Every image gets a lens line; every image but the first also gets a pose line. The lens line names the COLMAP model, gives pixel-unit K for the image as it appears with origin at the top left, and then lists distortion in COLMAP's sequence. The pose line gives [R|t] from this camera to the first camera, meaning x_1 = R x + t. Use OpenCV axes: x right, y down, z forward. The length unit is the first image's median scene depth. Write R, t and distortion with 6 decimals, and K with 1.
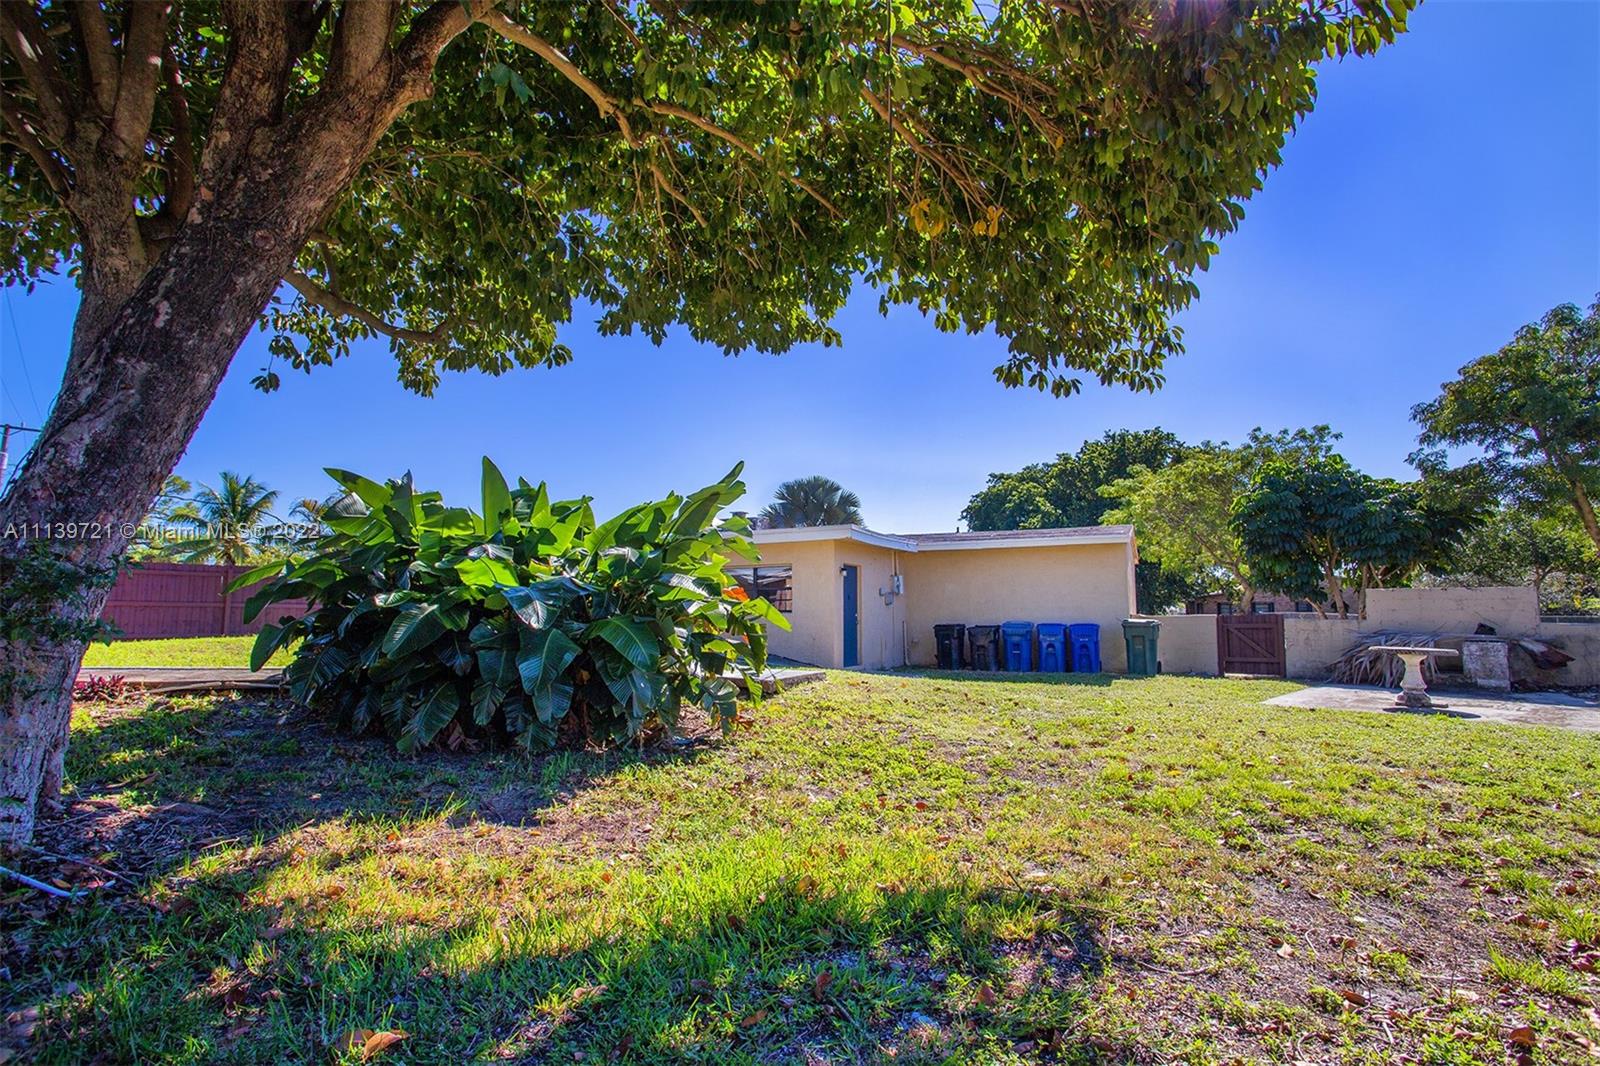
lens RADIAL K [[760.1, 0, 799.0], [0, 760.1, 491.5], [0, 0, 1]] dist [-0.071506, 0.030278]
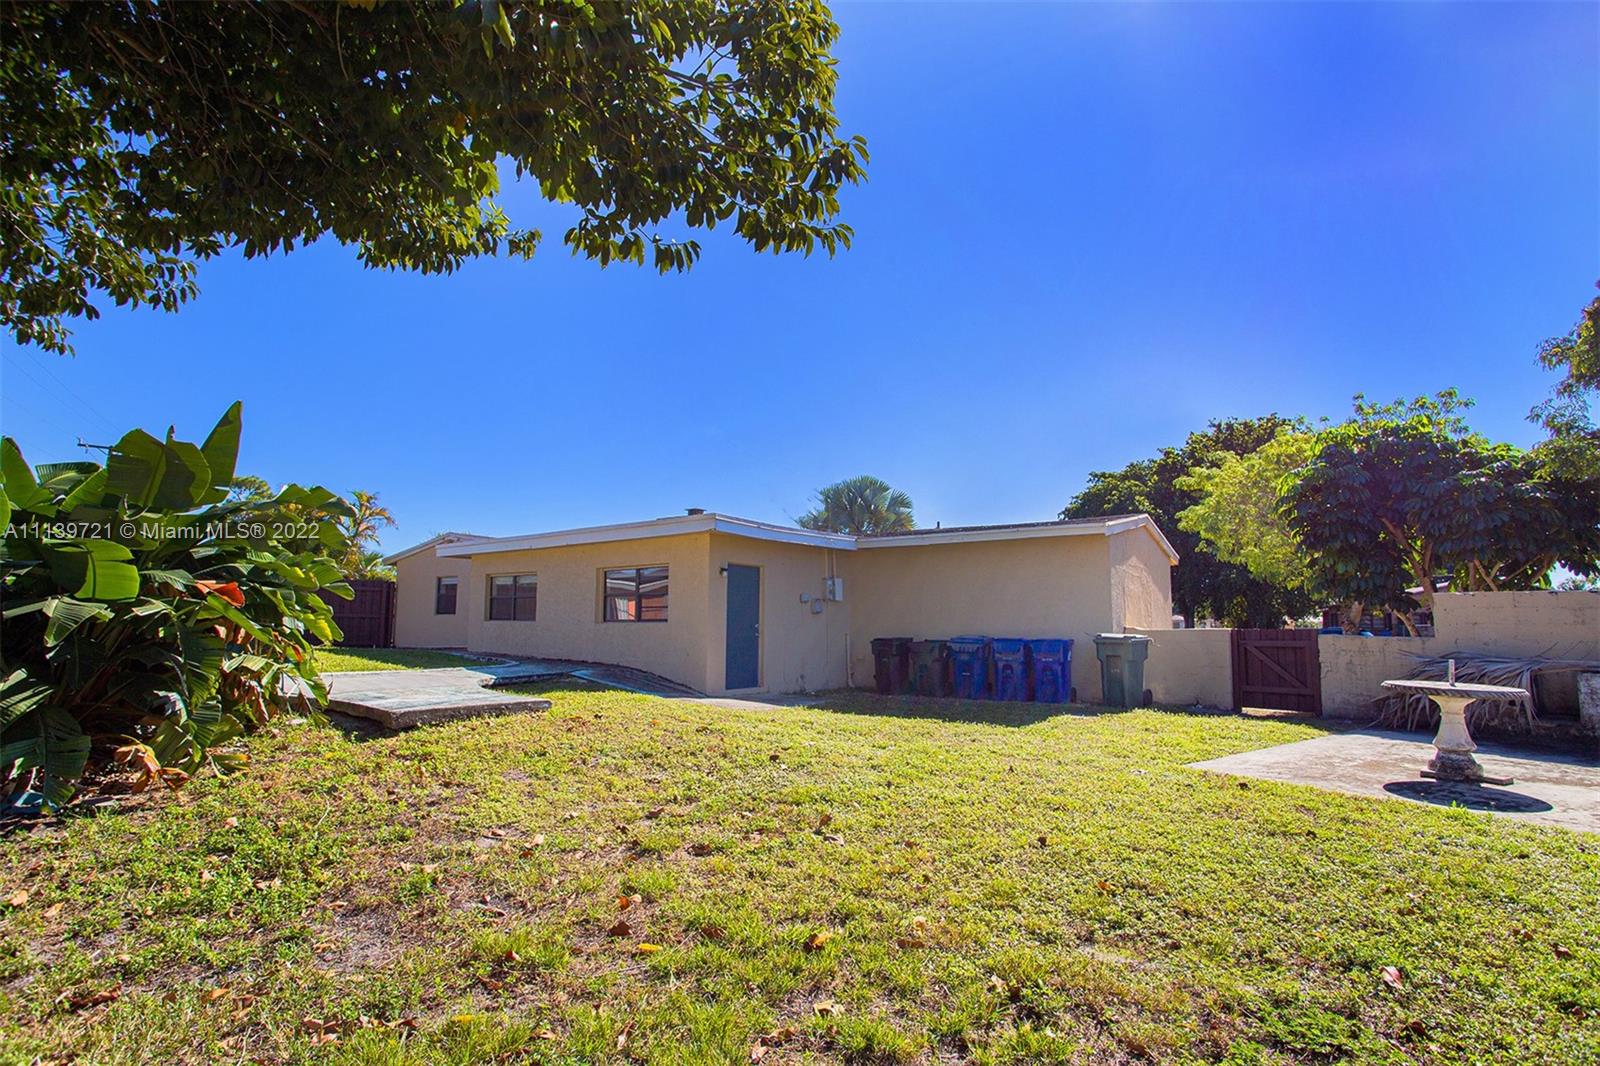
lens RADIAL K [[760.1, 0, 799.0], [0, 760.1, 491.5], [0, 0, 1]] dist [-0.071506, 0.030278]
pose [[0.986987, -0.023319, -0.159103, 0.243923], [0.021232, 0.999665, -0.014806, 0.028866], [0.159395, 0.011235, 0.987151, 0.184042]]
